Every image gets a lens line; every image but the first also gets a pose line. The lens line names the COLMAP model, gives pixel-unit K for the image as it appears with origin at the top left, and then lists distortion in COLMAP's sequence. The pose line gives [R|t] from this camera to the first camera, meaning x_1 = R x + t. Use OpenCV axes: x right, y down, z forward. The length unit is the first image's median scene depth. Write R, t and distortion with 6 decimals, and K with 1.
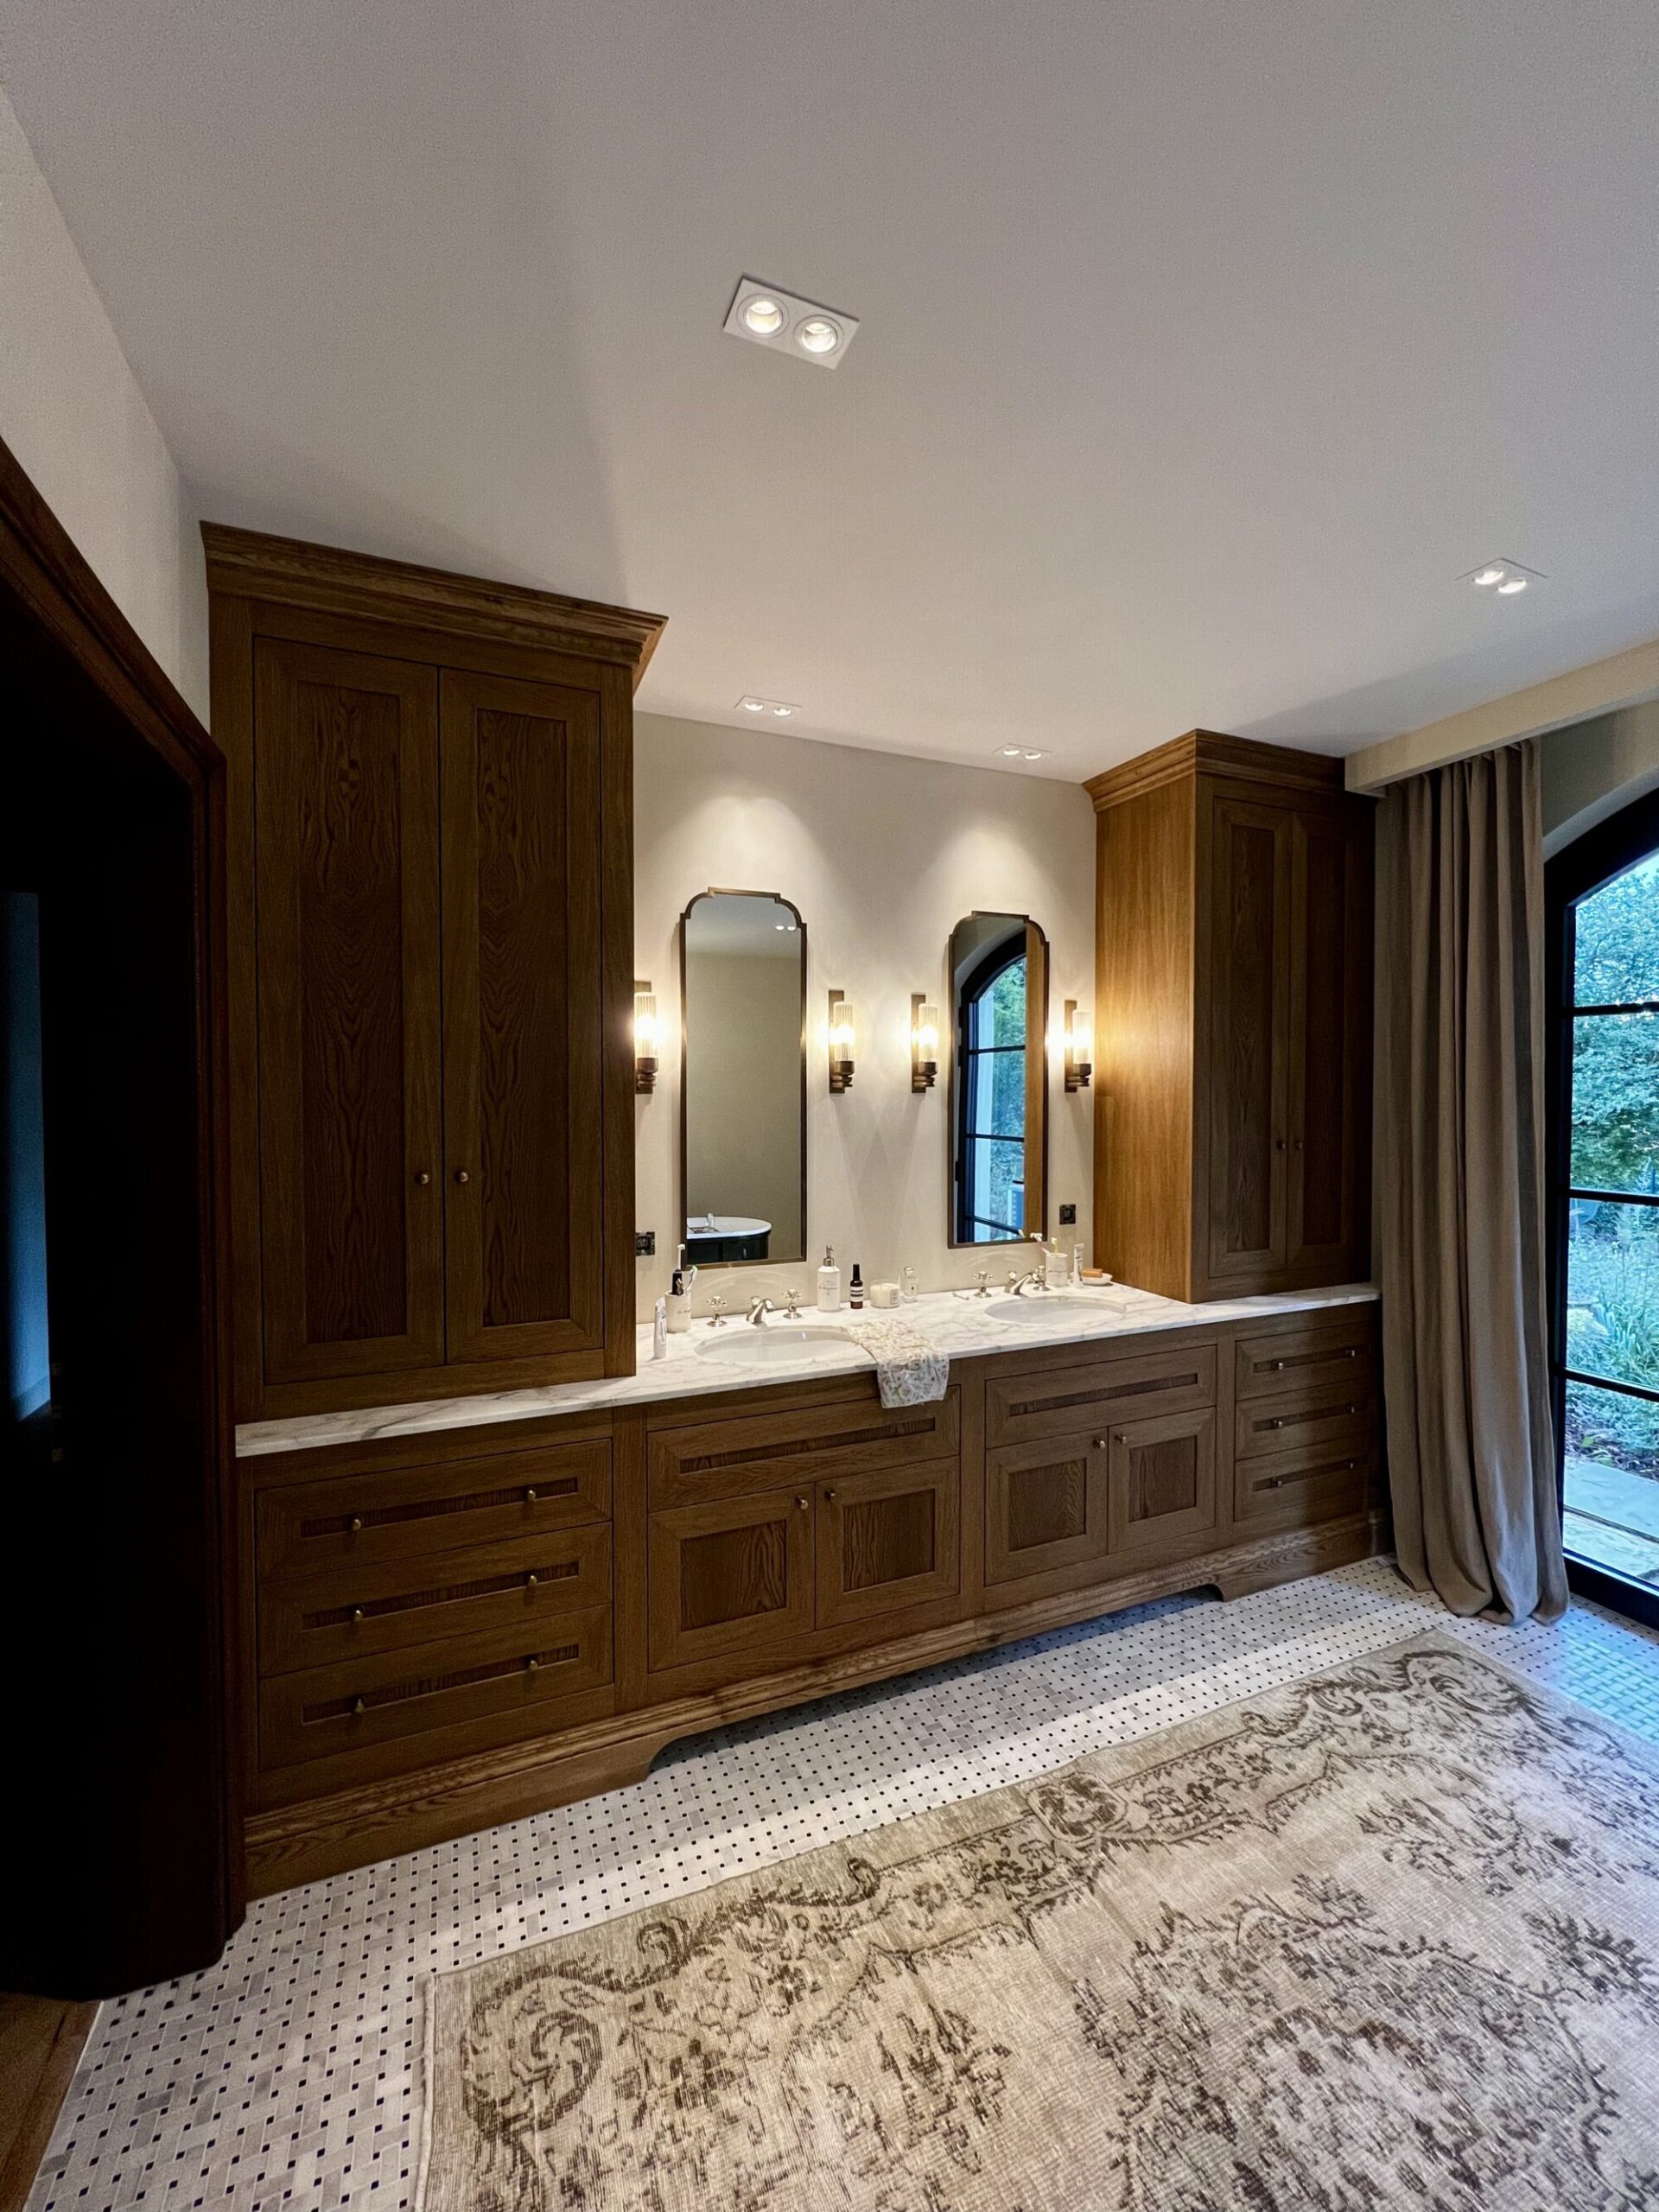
lens RADIAL K [[880.0, 0, 829.5], [0, 880.0, 1106.0], [0, 0, 1]] dist [-0.002071, 0.000095]
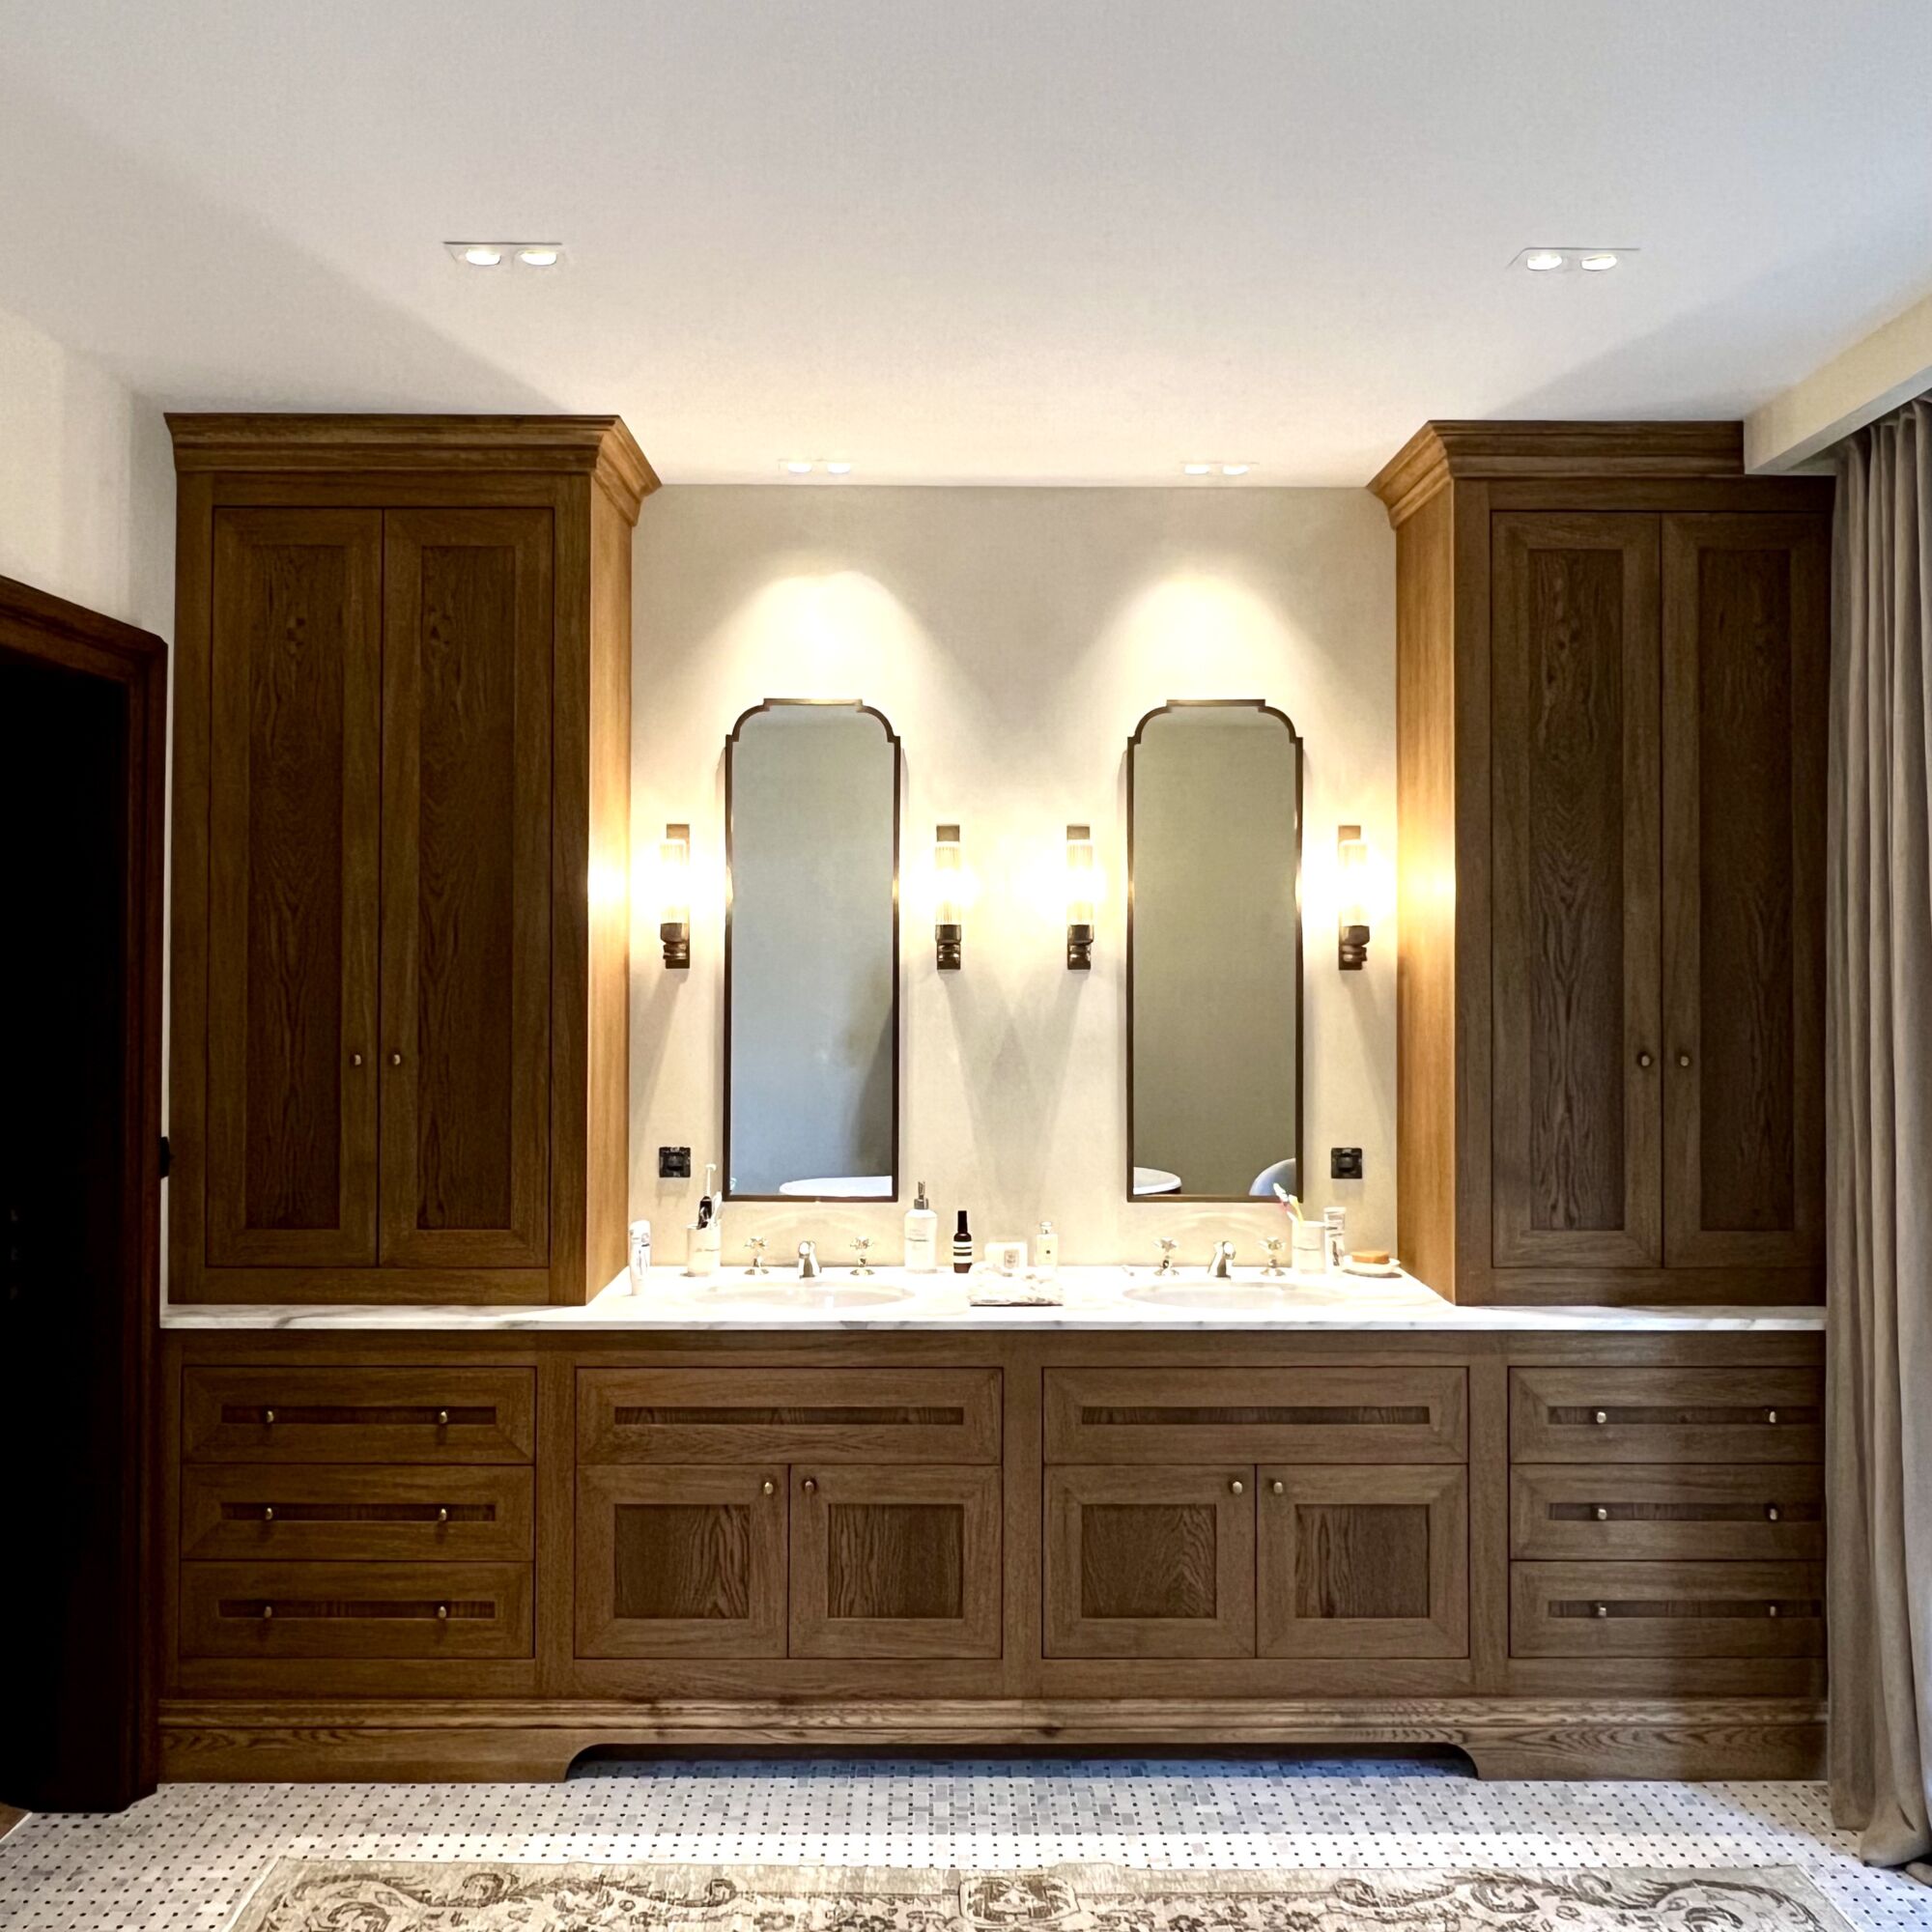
lens RADIAL K [[1832.0, 0, 966.9], [0, 1832.0, 906.8], [0, 0, 1]] dist [0.001795, -0.007163]
pose [[0.924305, -0.005430, -0.381616, 0.818674], [-0.011052, 0.999099, -0.040983, -0.005791], [0.381495, 0.042098, 0.923412, -0.509557]]
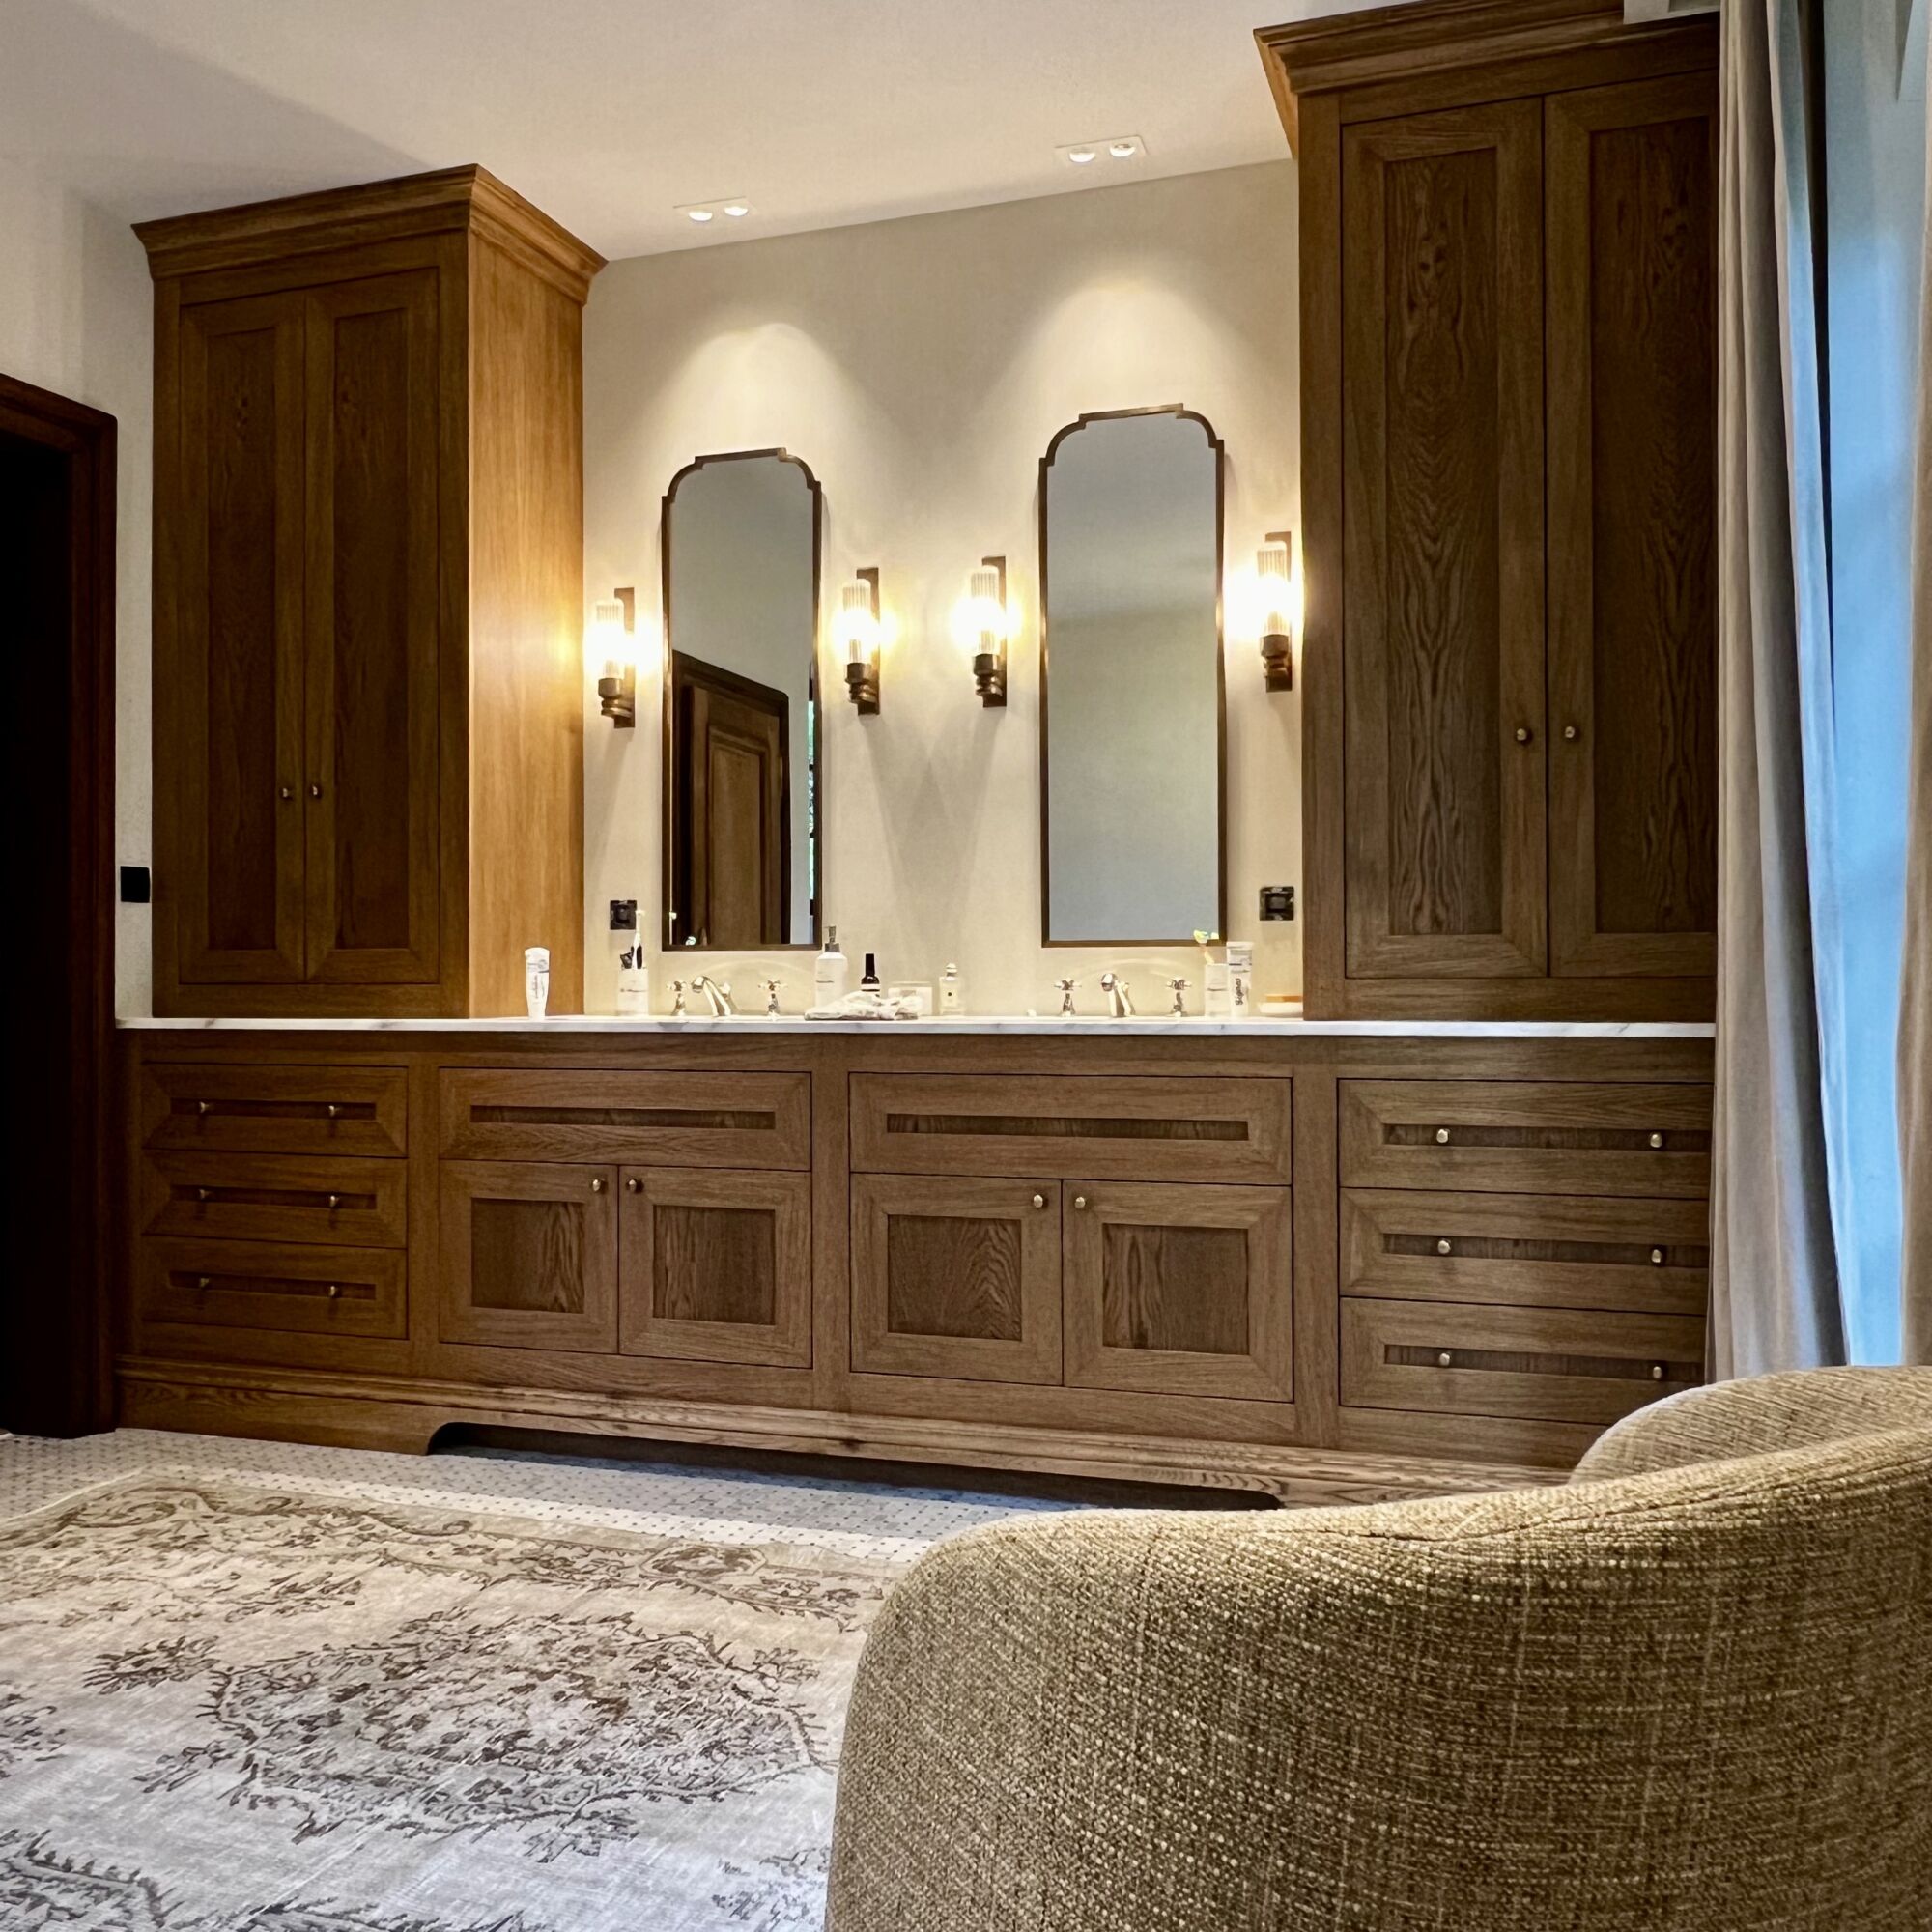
lens RADIAL K [[1810.7, 0, 962.6], [0, 1810.7, 953.9], [0, 0, 1]] dist [0.002593, -0.012112]
pose [[0.745457, -0.013349, -0.666420, 1.420275], [-0.010332, 0.999448, -0.031577, 0.307209], [0.666474, 0.030425, 0.744908, -0.023766]]
